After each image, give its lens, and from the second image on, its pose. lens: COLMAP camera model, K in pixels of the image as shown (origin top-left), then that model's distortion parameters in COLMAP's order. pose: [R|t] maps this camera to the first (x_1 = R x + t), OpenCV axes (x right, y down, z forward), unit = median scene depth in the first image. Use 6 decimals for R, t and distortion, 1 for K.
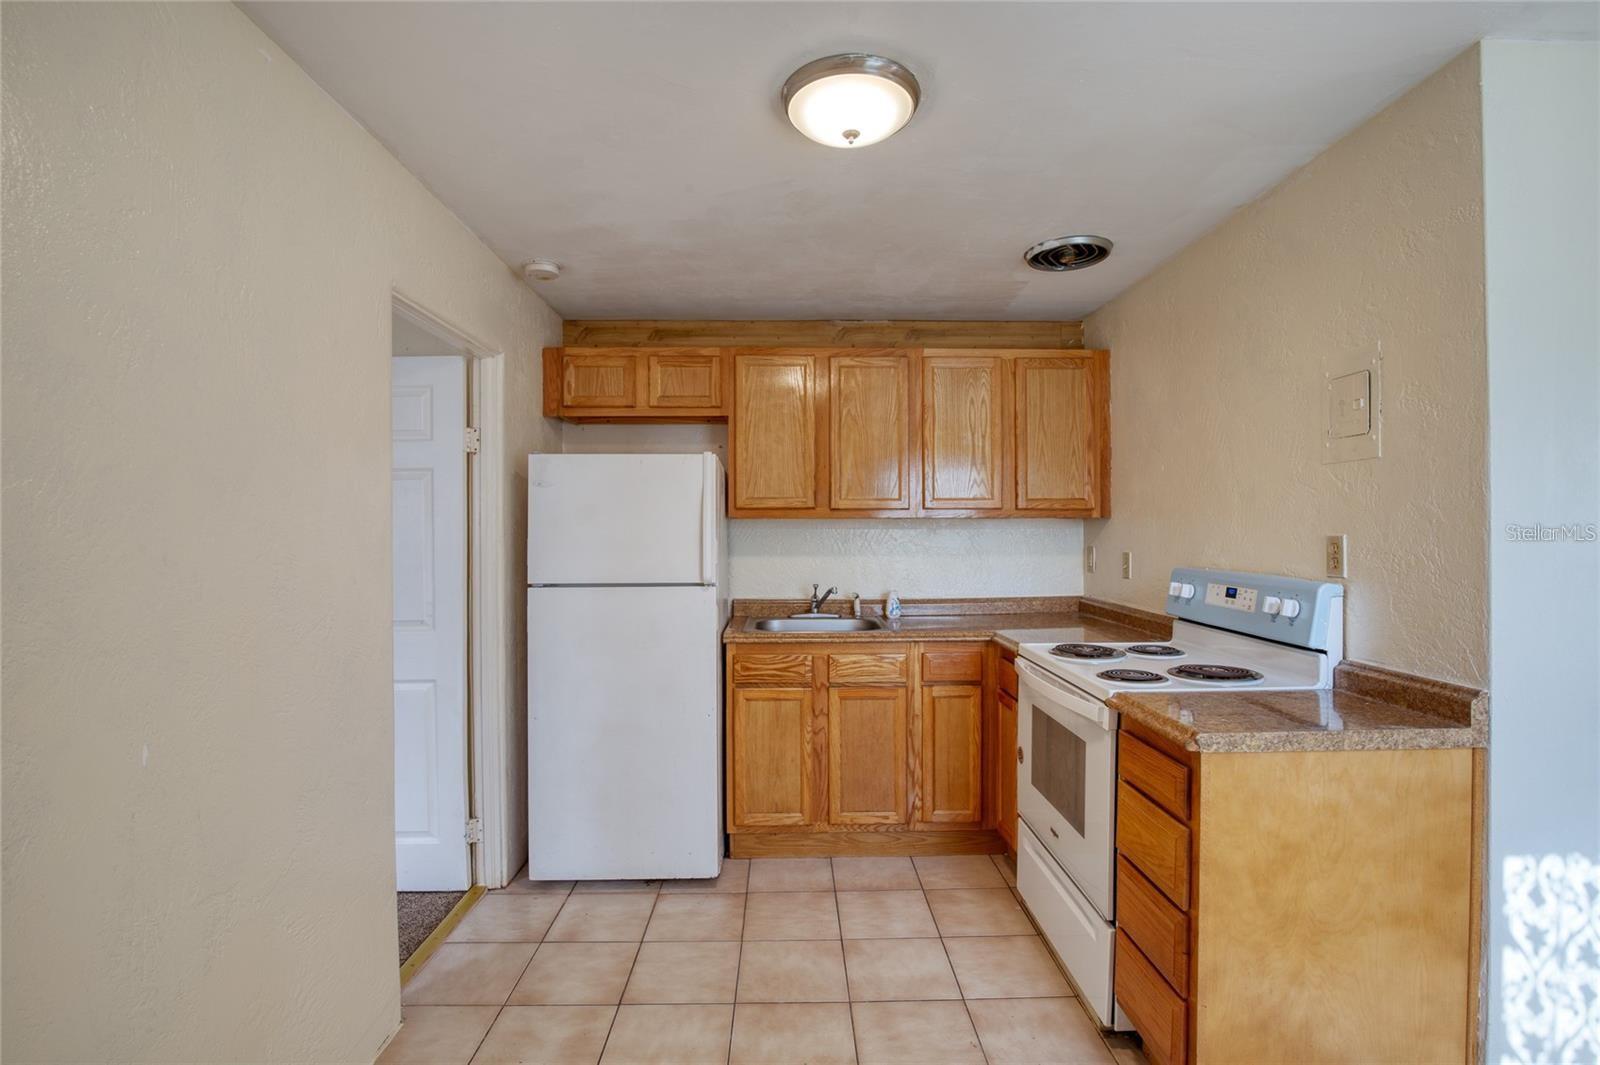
lens RADIAL K [[760.6, 0, 800.0], [0, 760.6, 532.5], [0, 0, 1]] dist [-0.021285, 0.000304]
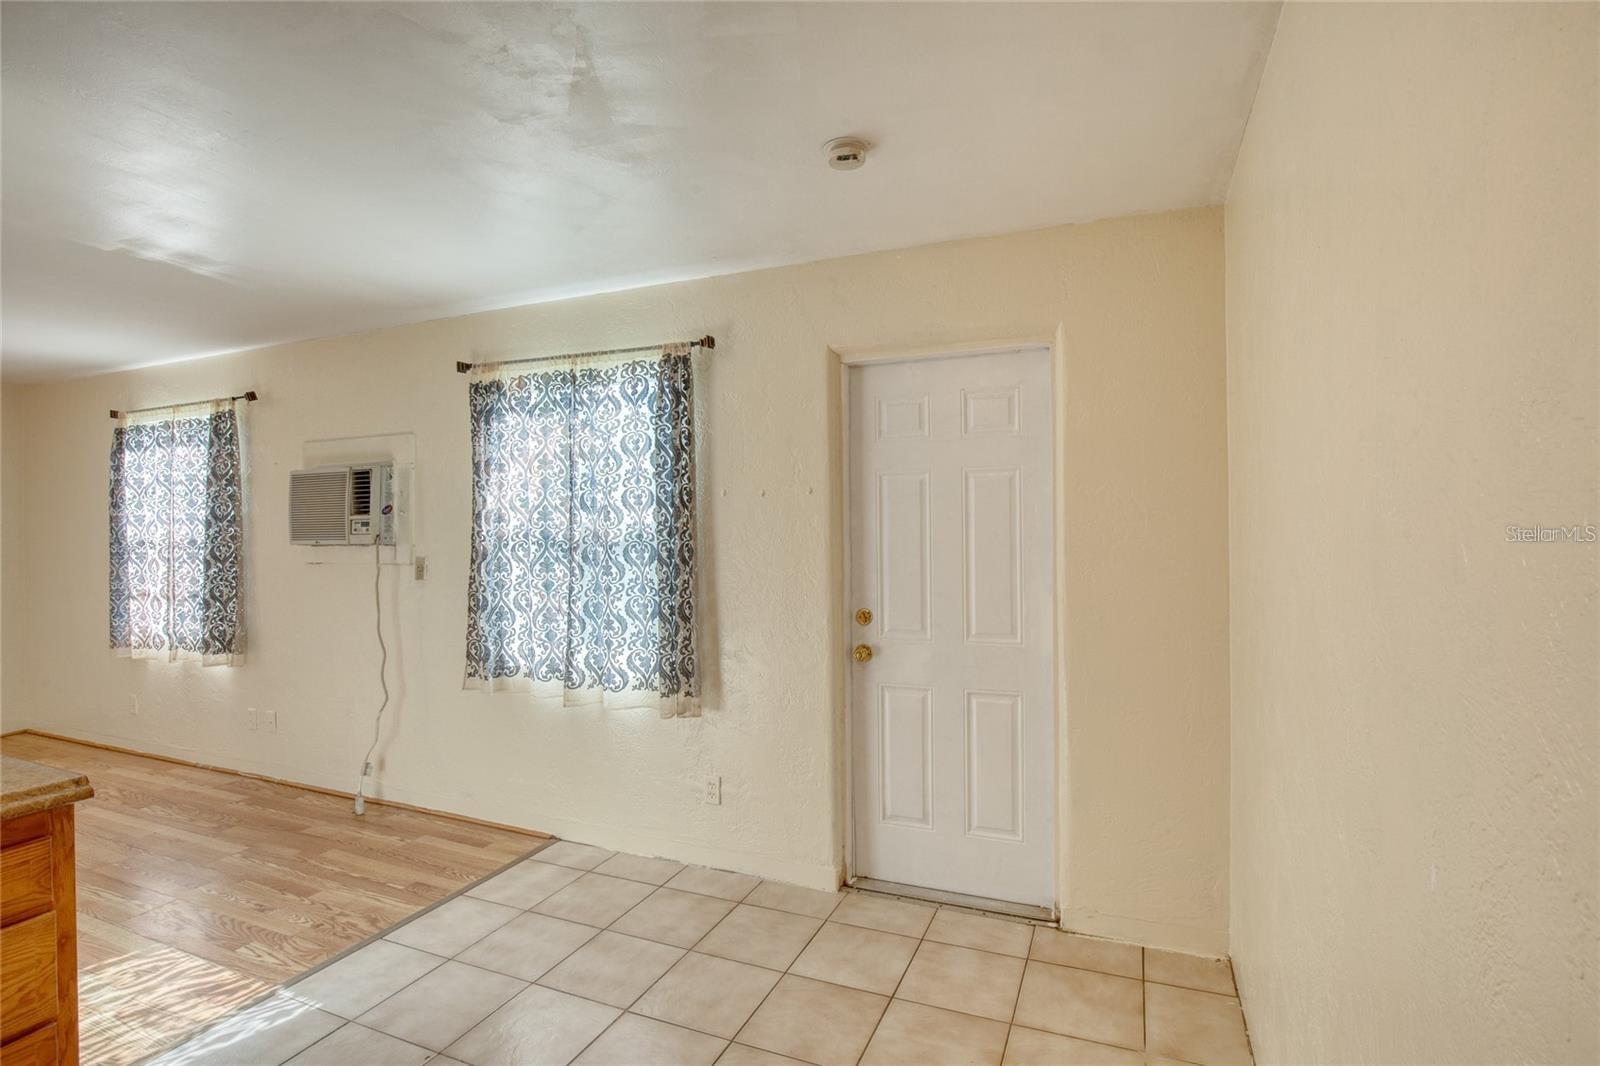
lens RADIAL K [[732.5, 0, 814.5], [0, 732.5, 535.1], [0, 0, 1]] dist [-0.031220, 0.004308]
pose [[-0.920185, 0.006463, 0.391431, -0.281734], [0.009364, 0.999941, 0.005503, -0.001330], [-0.391373, 0.008729, -0.920191, 0.733706]]
